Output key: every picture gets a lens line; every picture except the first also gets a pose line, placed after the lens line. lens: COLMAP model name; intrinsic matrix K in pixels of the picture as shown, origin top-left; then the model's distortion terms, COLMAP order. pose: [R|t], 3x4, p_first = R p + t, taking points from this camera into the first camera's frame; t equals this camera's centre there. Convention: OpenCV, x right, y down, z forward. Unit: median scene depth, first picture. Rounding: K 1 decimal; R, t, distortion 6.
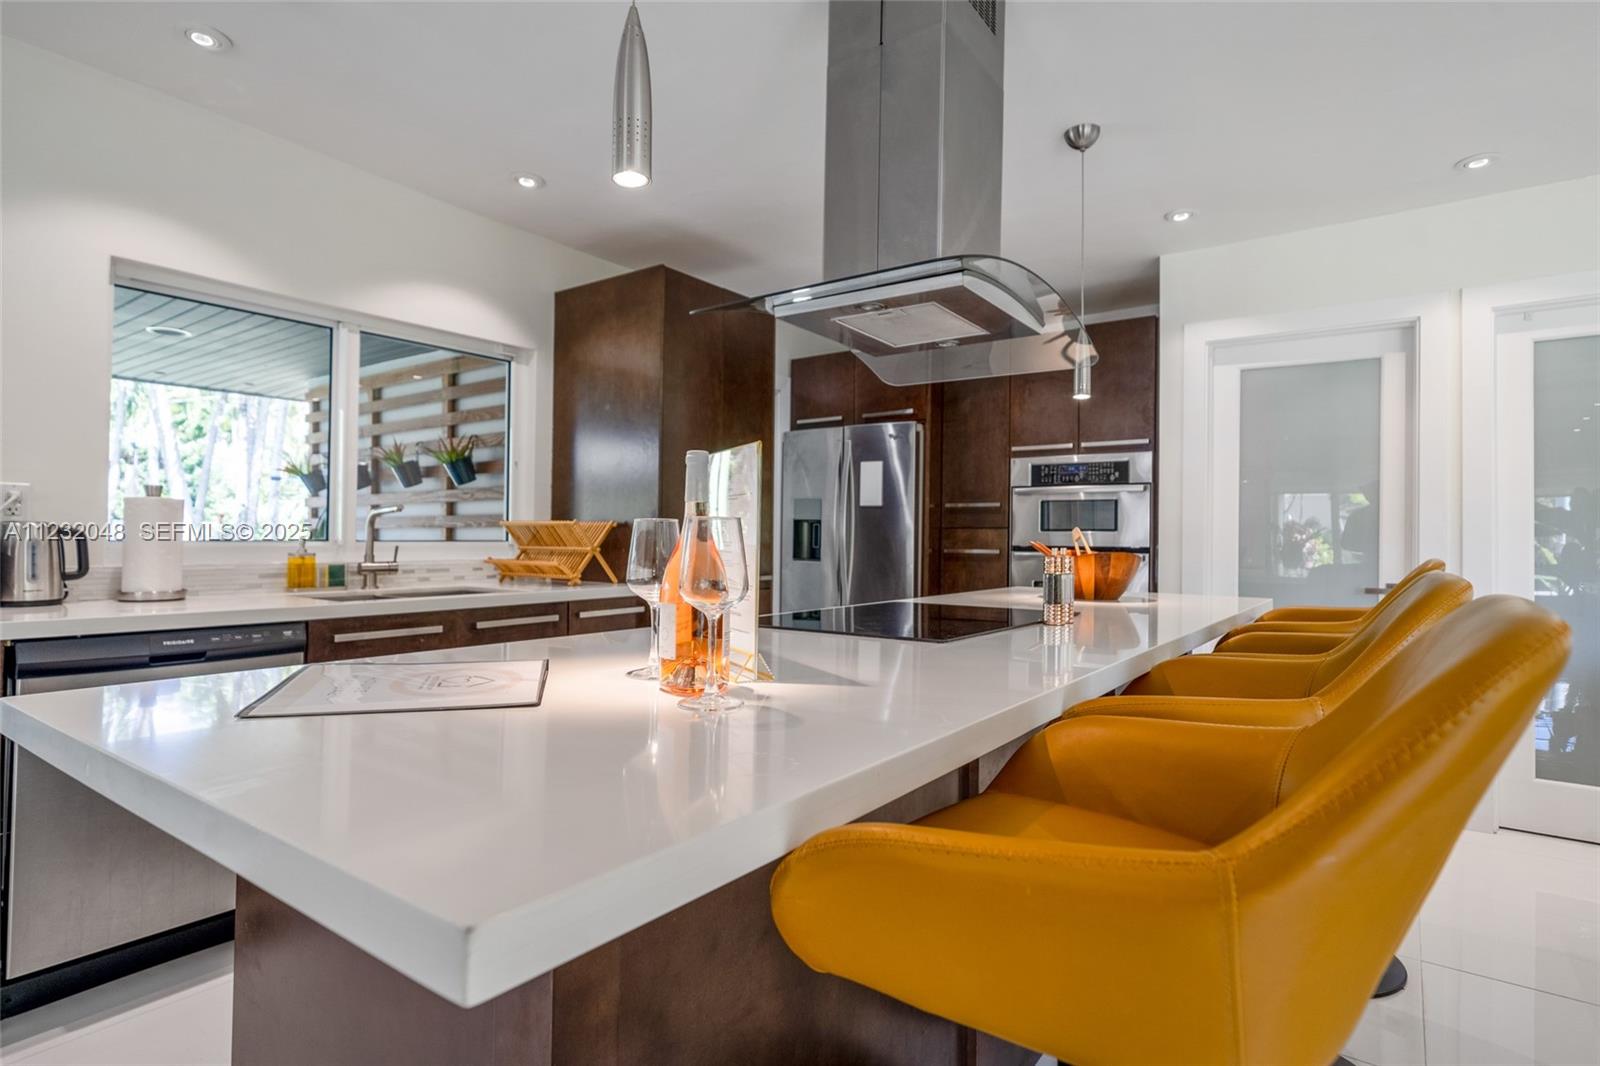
lens RADIAL K [[831.1, 0, 801.4], [0, 831.1, 534.6], [0, 0, 1]] dist [0.000096, 0.000005]
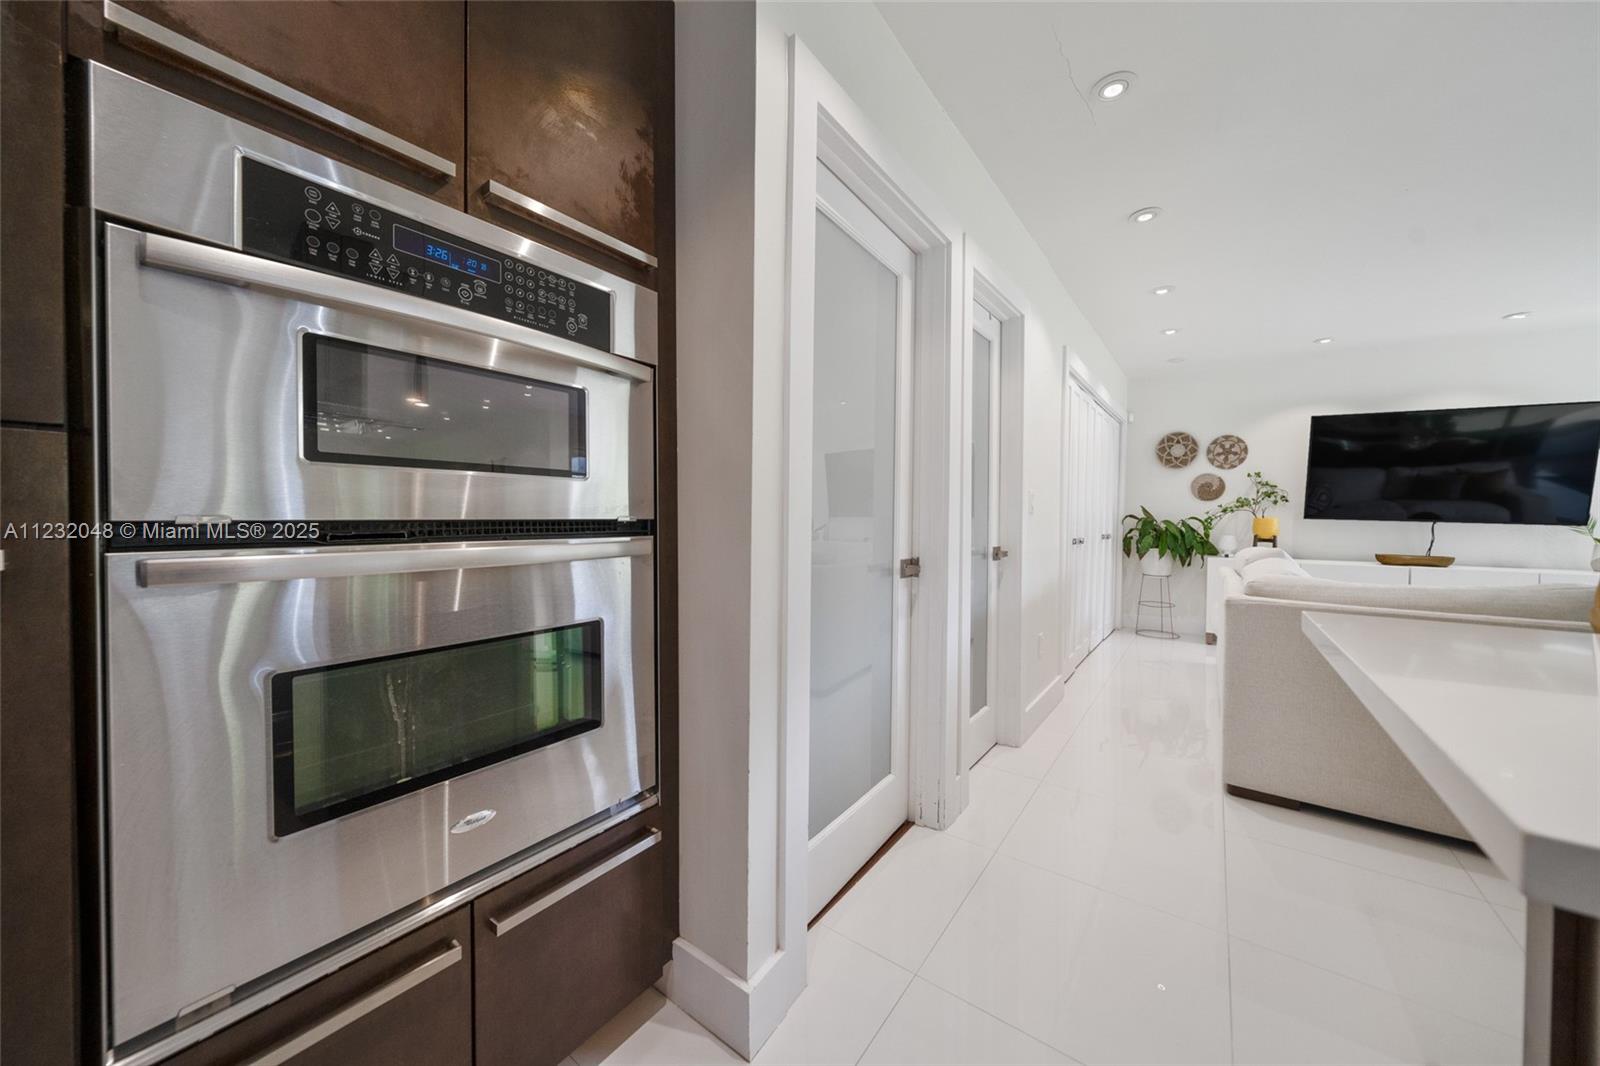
lens RADIAL K [[551.7, 0, 806.1], [0, 551.7, 522.8], [0, 0, 1]] dist [-0.004920, -0.000127]
pose [[0.005665, -0.020504, 0.999774, 0.134229], [-0.017450, 0.999636, 0.020600, 0.009983], [-0.999832, -0.017563, 0.005306, 0.885027]]
